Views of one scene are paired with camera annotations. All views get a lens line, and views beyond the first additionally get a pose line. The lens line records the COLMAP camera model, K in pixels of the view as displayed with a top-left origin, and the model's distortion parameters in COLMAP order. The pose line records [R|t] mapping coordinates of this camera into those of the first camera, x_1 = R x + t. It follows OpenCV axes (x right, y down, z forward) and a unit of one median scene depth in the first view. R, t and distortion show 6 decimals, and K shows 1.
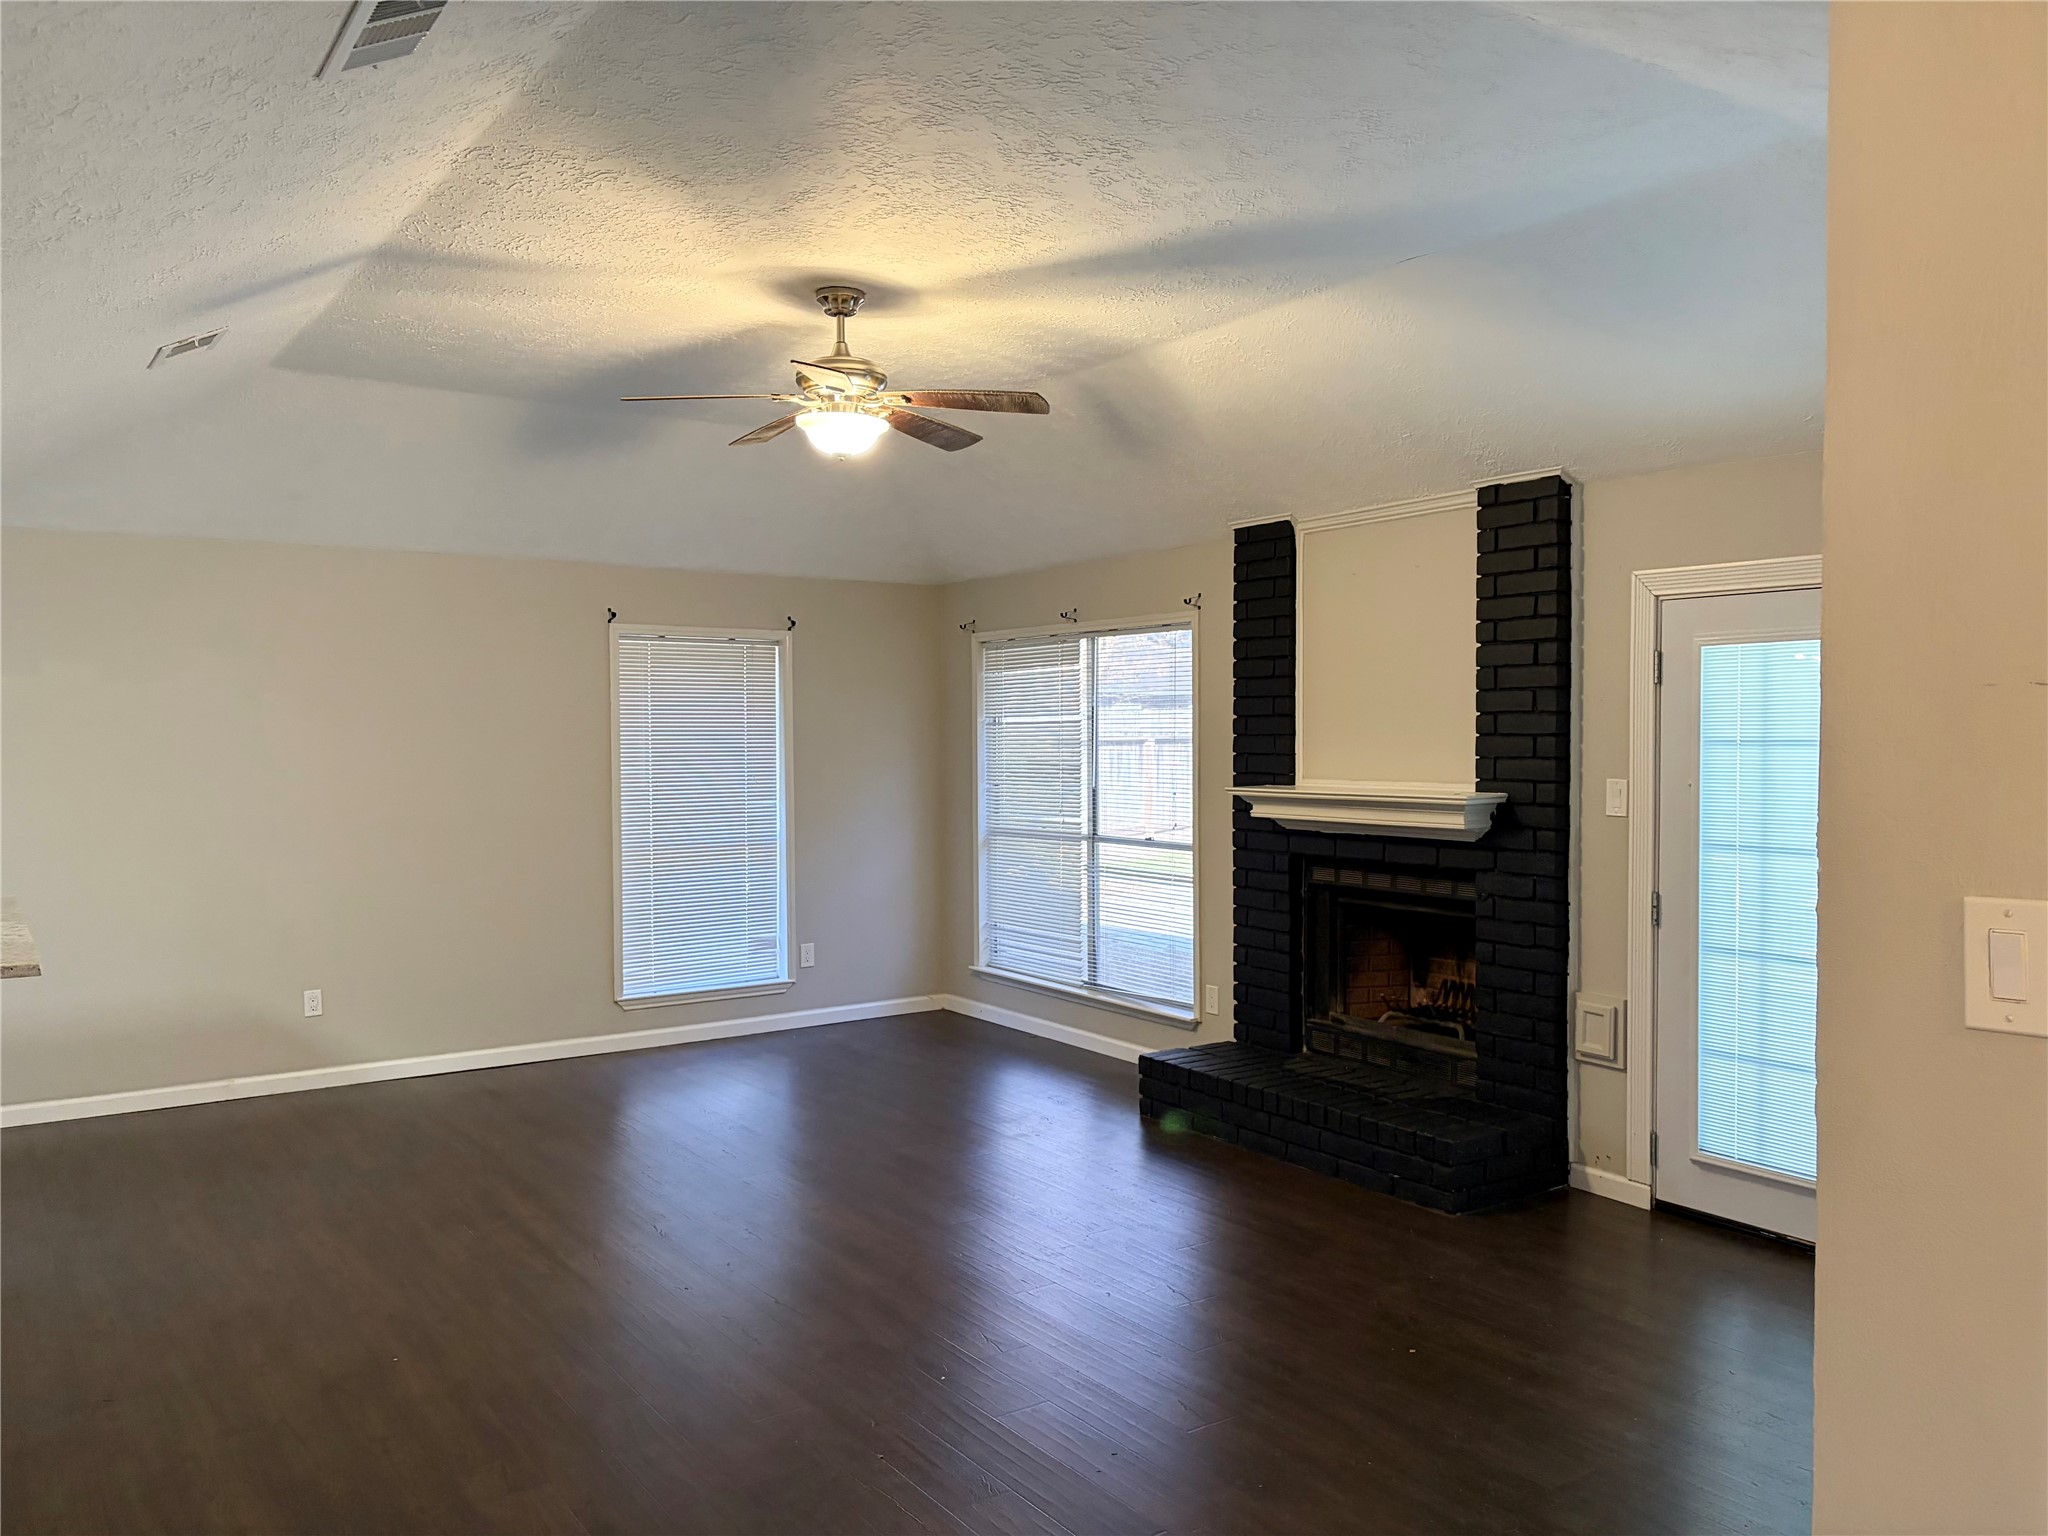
lens RADIAL K [[1576.3, 0, 1007.0], [0, 1576.3, 764.8], [0, 0, 1]] dist [0.067523, -0.086832]
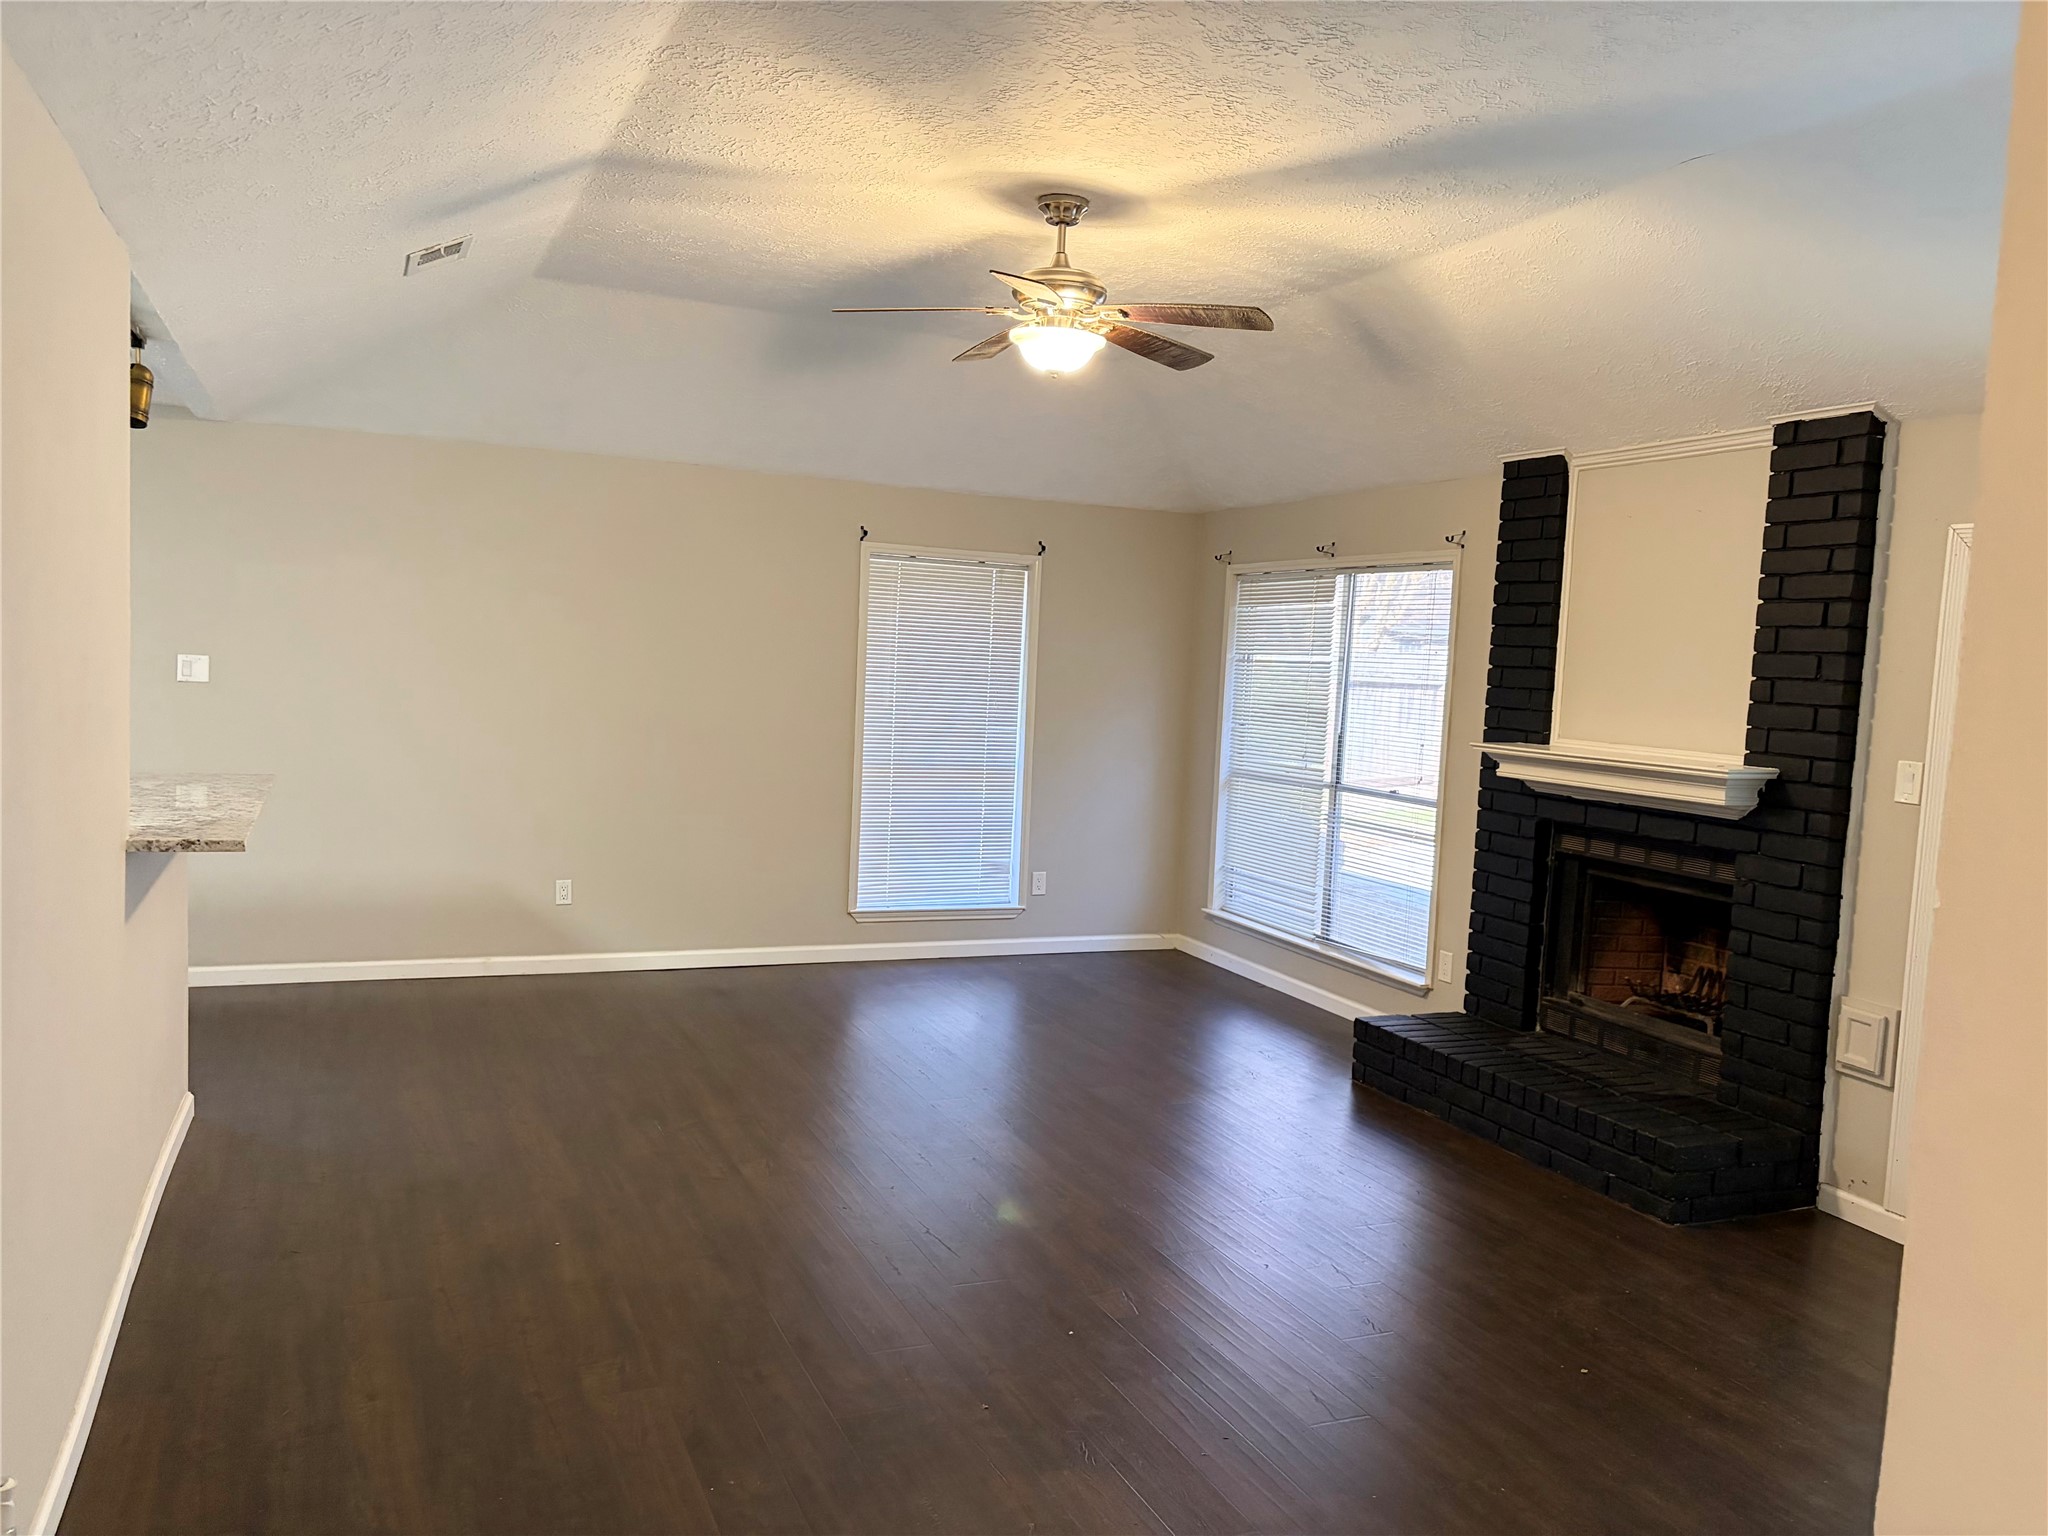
lens RADIAL K [[1584.1, 0, 1024.0], [0, 1584.1, 768.0], [0, 0, 1]] dist [-0.007535, 0.095260]
pose [[0.981505, 0.065637, -0.179834, 0.058589], [-0.057114, 0.997003, 0.052178, -0.005181], [0.182720, -0.040942, 0.982312, 0.040521]]
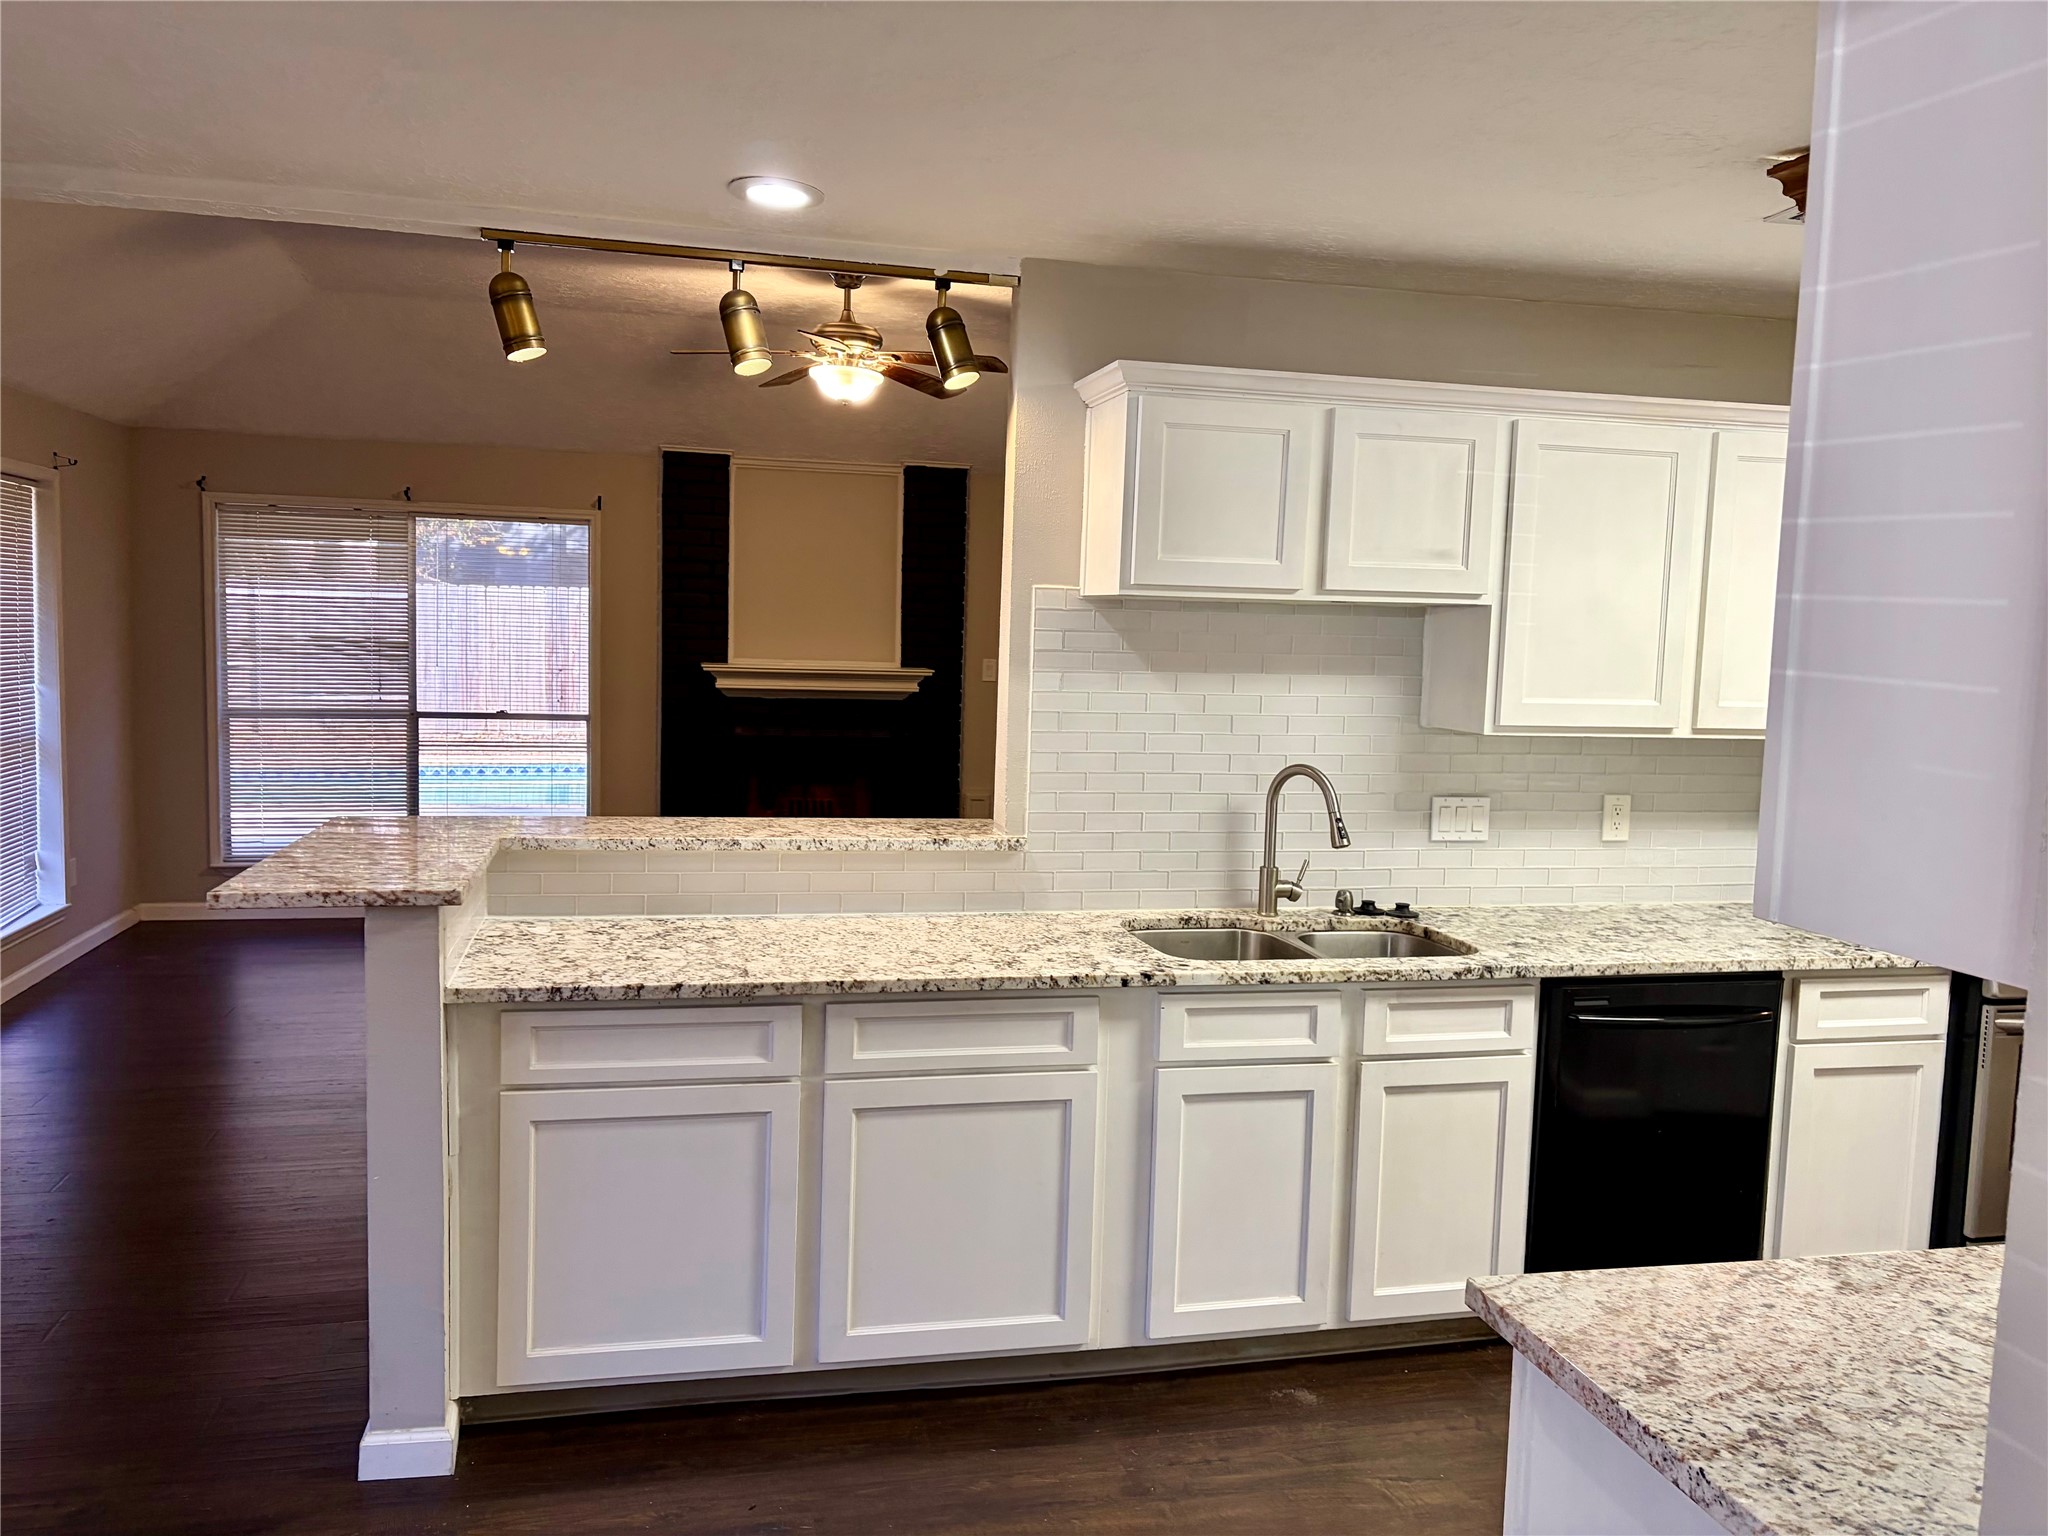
lens RADIAL K [[1576.3, 0, 1007.0], [0, 1576.3, 764.8], [0, 0, 1]] dist [0.067523, -0.086832]
pose [[0.346601, -0.068100, 0.935537, -1.120087], [-0.013099, 0.996912, 0.077421, -0.008438], [-0.937921, -0.039088, 0.344639, 0.396872]]
